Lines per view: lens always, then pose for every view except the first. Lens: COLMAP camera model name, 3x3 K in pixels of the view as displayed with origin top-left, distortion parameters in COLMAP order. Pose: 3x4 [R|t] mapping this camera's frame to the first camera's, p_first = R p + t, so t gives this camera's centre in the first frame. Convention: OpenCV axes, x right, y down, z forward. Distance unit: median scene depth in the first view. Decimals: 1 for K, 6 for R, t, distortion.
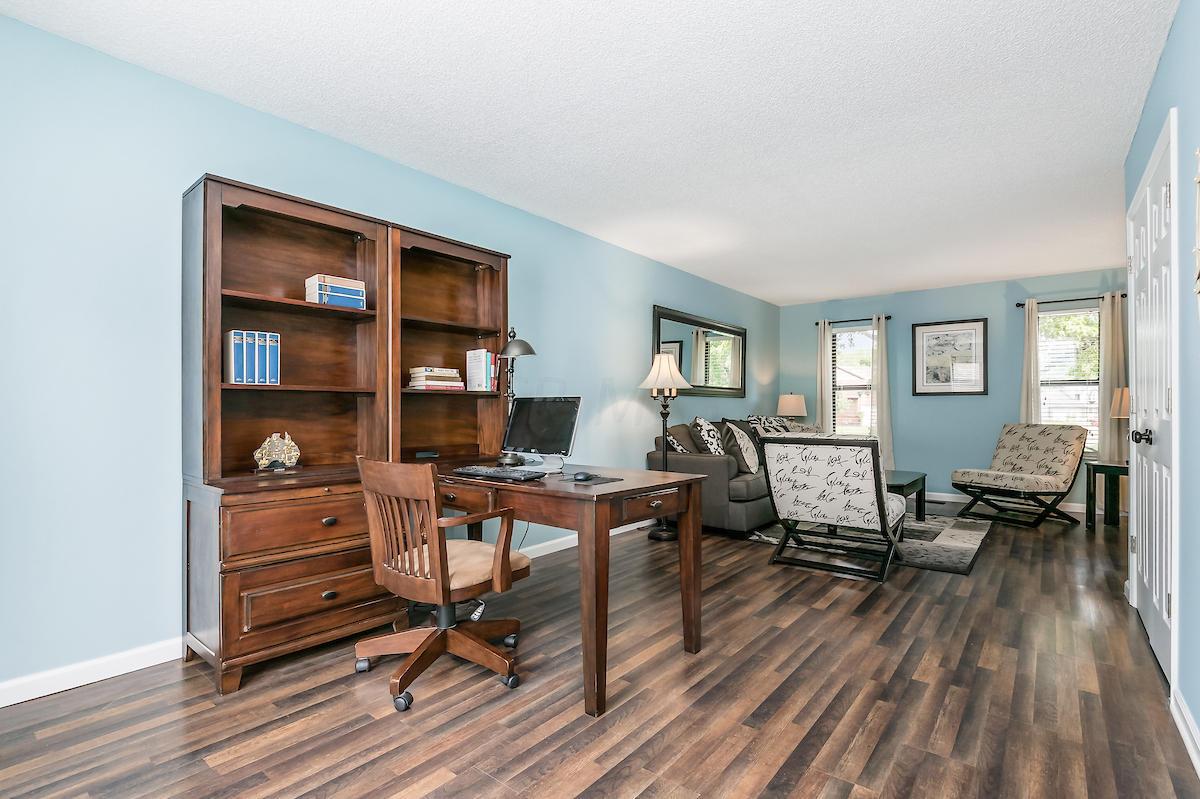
lens RADIAL K [[583.2, 0, 567.7], [0, 583.2, 408.7], [0, 0, 1]] dist [-0.022348, -0.000653]
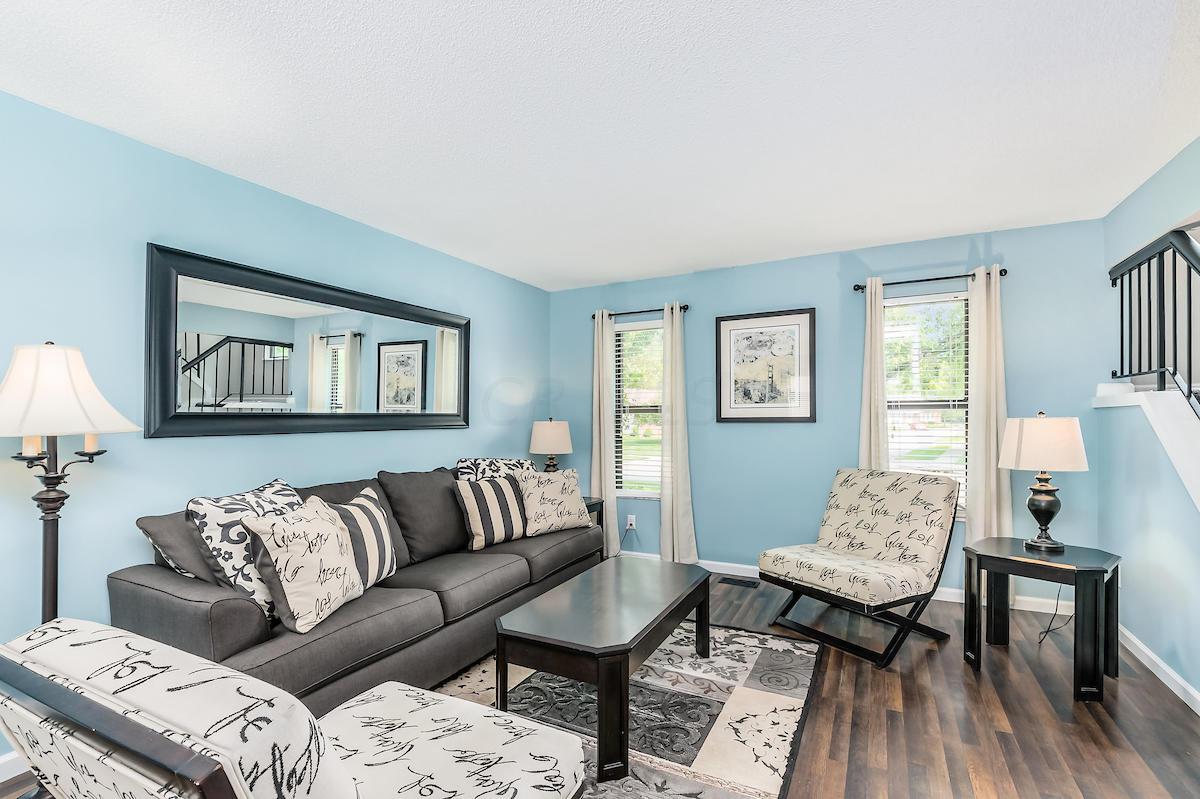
lens RADIAL K [[533.1, 0, 589.7], [0, 533.1, 420.5], [0, 0, 1]] dist [-0.003870, -0.005423]
pose [[0.979089, -0.010564, 0.203160, 0.367542], [0.008726, 0.999913, 0.009942, -0.036666], [-0.203247, -0.007962, 0.979095, 0.474700]]
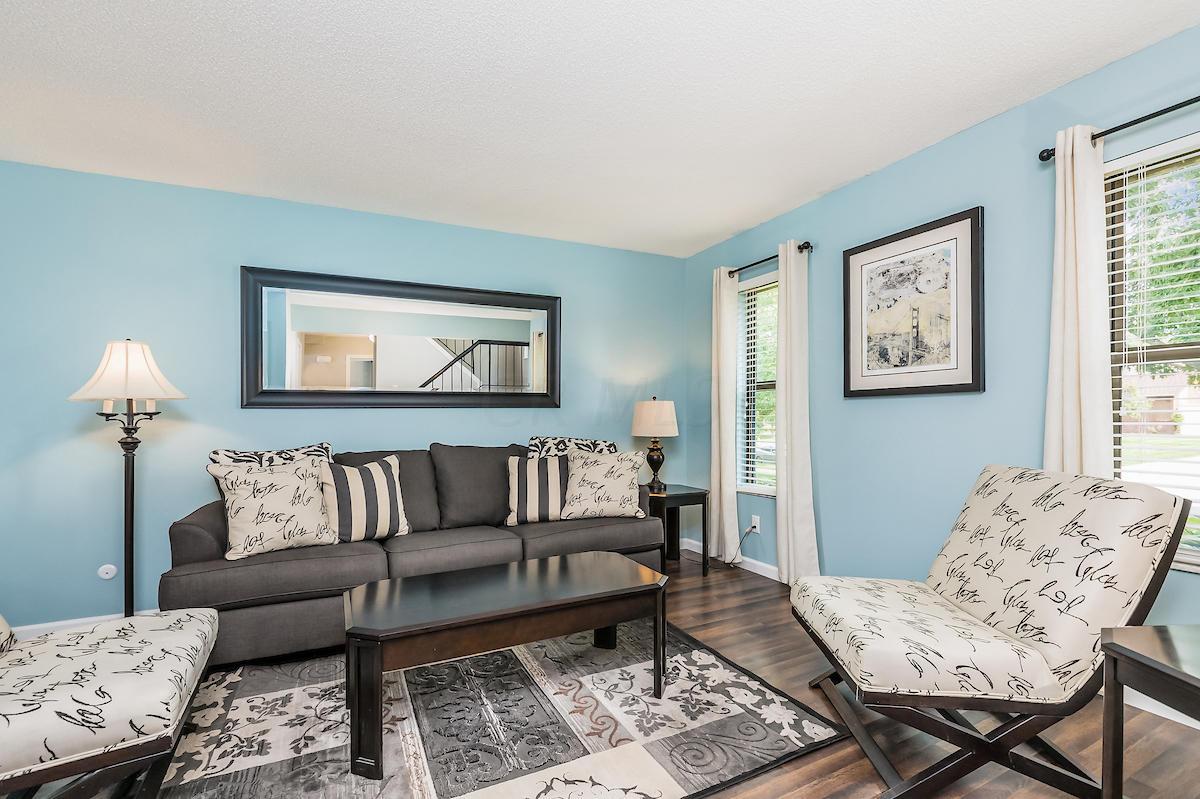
lens RADIAL K [[533.1, 0, 606.7], [0, 533.1, 420.6], [0, 0, 1]] dist [-0.003870, -0.005423]
pose [[0.915161, -0.008216, -0.403004, 0.677603], [0.013091, 0.999871, 0.009343, -0.010549], [0.402875, -0.013826, 0.915150, 0.575538]]
